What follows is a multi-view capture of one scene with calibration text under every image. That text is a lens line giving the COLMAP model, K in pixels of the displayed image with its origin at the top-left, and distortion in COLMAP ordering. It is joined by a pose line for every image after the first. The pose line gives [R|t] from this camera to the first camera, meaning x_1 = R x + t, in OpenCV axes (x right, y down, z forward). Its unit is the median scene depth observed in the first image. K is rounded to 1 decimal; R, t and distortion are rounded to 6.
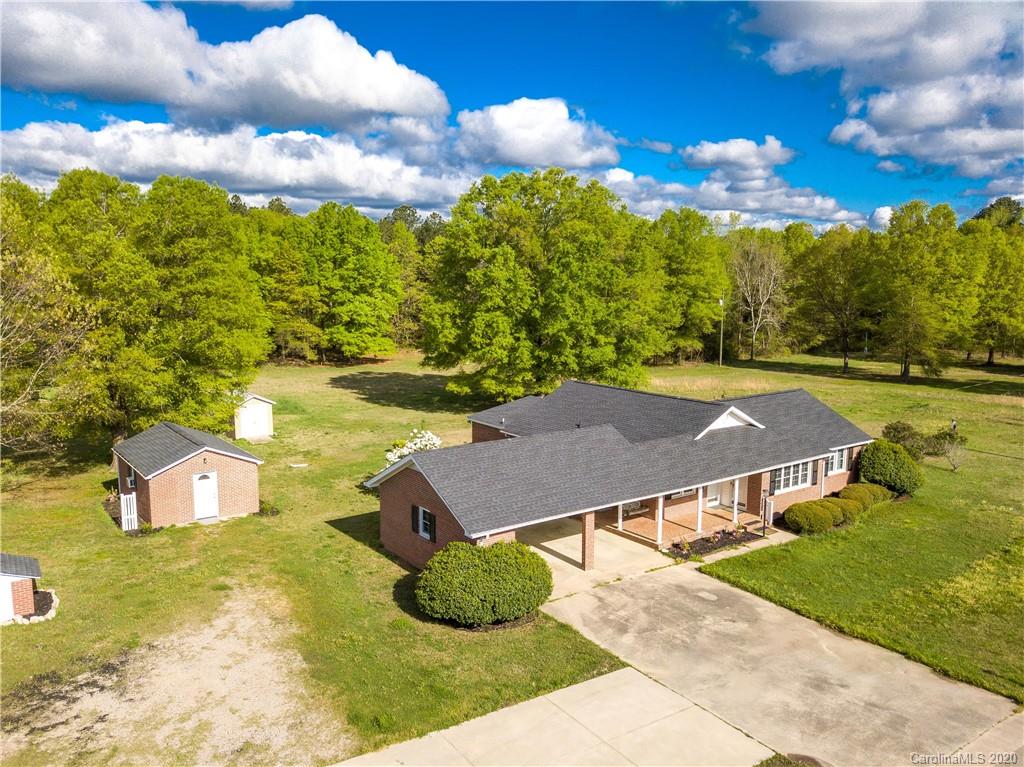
lens RADIAL K [[782.4, 0, 509.2], [0, 782.4, 383.2], [0, 0, 1]] dist [-0.003043, 0.009042]
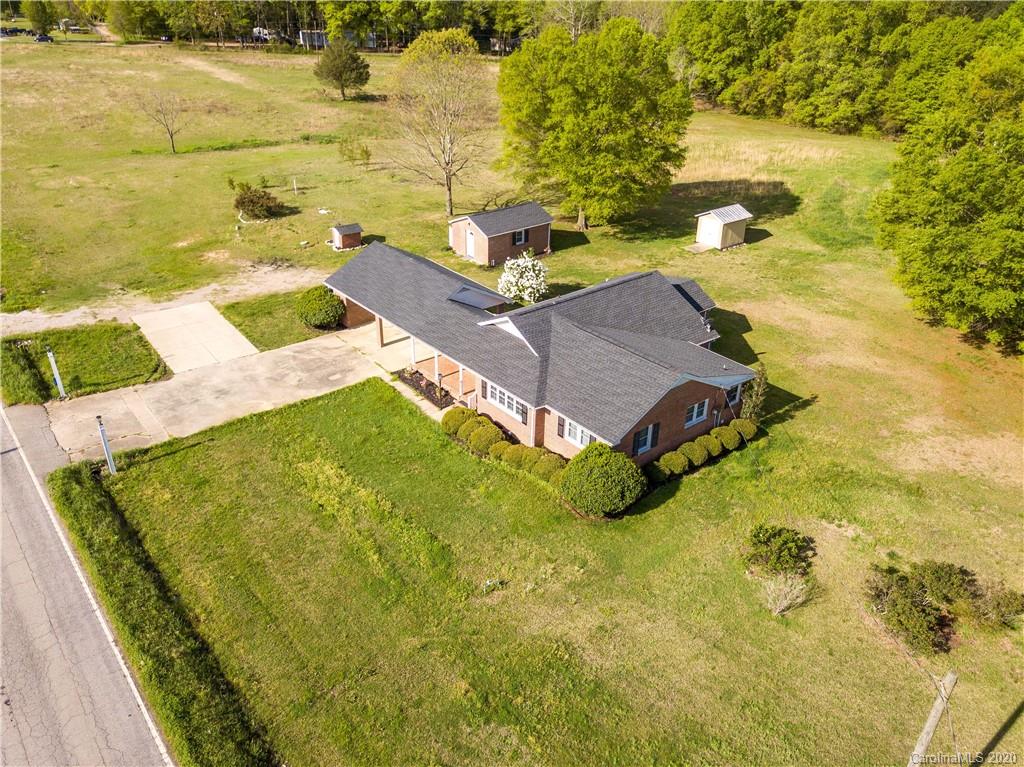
lens RADIAL K [[782.4, 0, 509.2], [0, 782.4, 383.2], [0, 0, 1]] dist [-0.003043, 0.009042]
pose [[0.066559, 0.468857, -0.880763, 1.461350], [-0.154580, 0.876908, 0.455123, -0.439961], [0.985736, 0.105856, 0.130842, 0.969555]]
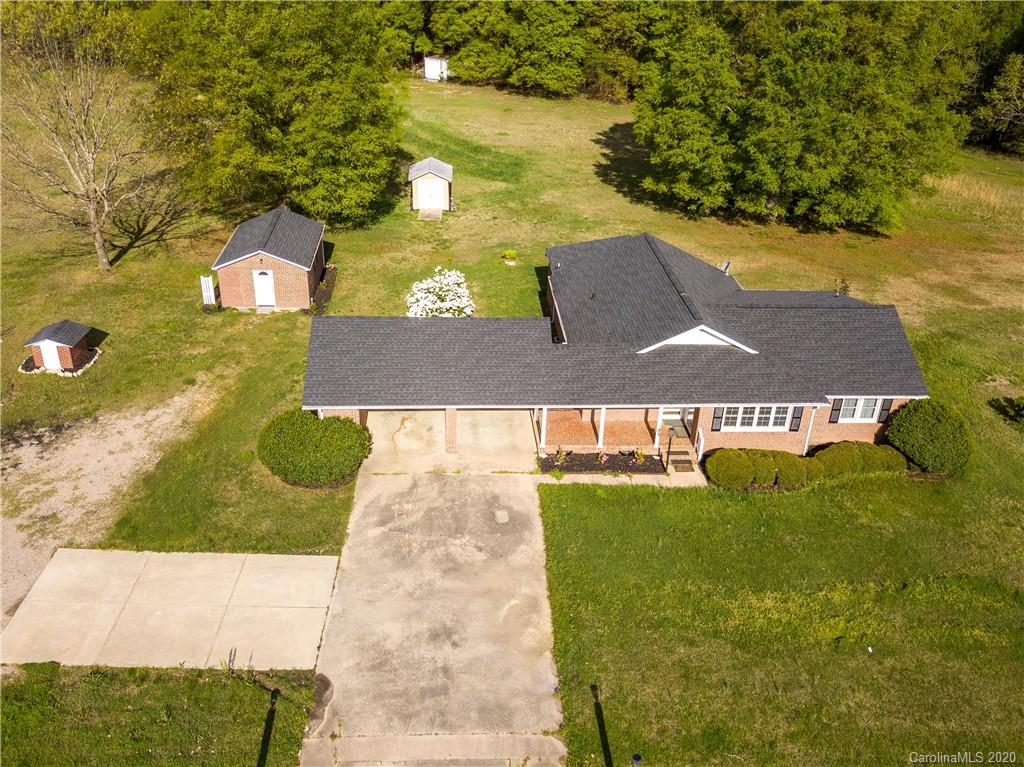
lens RADIAL K [[844.4, 0, 512.0], [0, 844.4, 383.5], [0, 0, 1]] dist [0.017725, -0.008433]
pose [[0.846877, 0.279920, -0.452156, 0.617281], [-0.103226, 0.920611, 0.376590, -0.274855], [0.521674, -0.272251, 0.808539, 0.111913]]
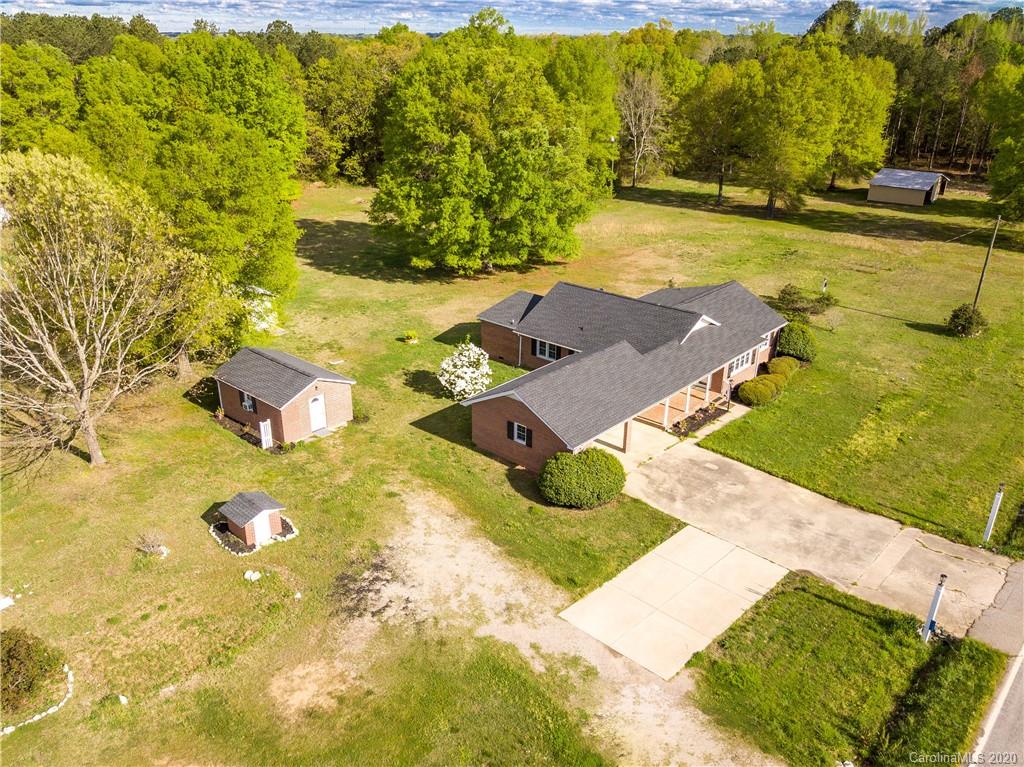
lens RADIAL K [[782.4, 0, 509.2], [0, 782.4, 383.2], [0, 0, 1]] dist [-0.003043, 0.009042]
pose [[0.978901, -0.079553, 0.188212, -0.345984], [0.026182, 0.962340, 0.270584, -0.261136], [-0.202649, -0.259947, 0.944119, -0.272769]]
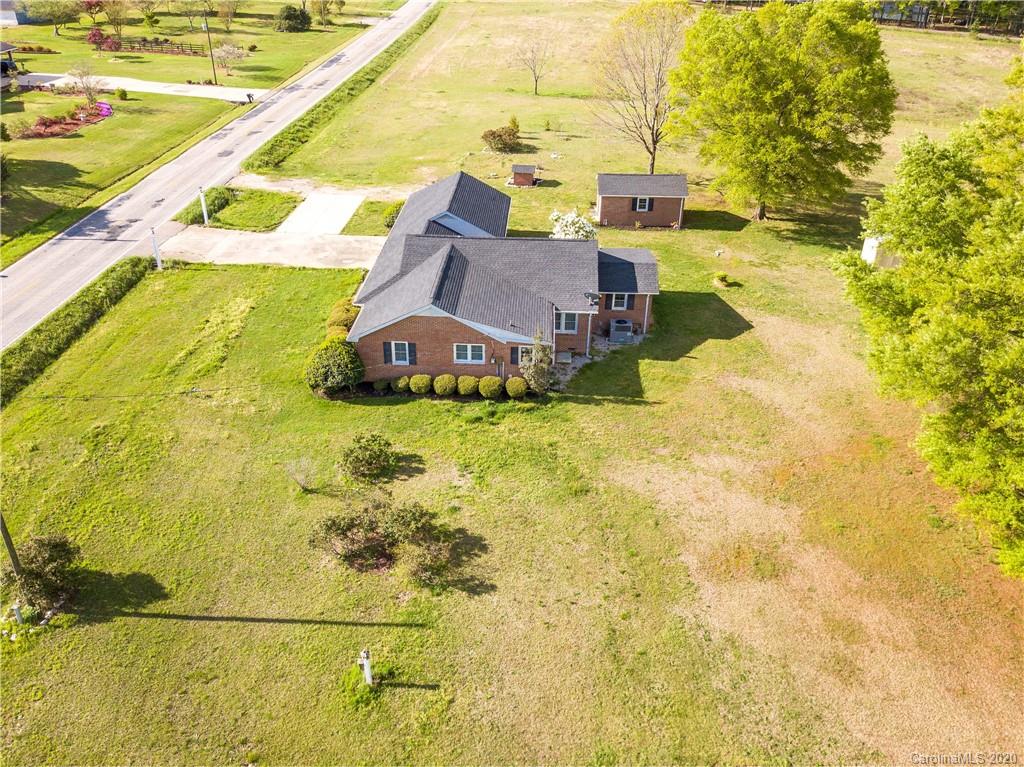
lens RADIAL K [[797.3, 0, 537.6], [0, 797.3, 422.4], [0, 0, 1]] dist [-0.004982, 0.000572]
pose [[-0.601340, 0.418481, -0.680635, 1.321084], [-0.128396, 0.790182, 0.599272, -0.607330], [0.788610, 0.447757, -0.421437, 2.090942]]
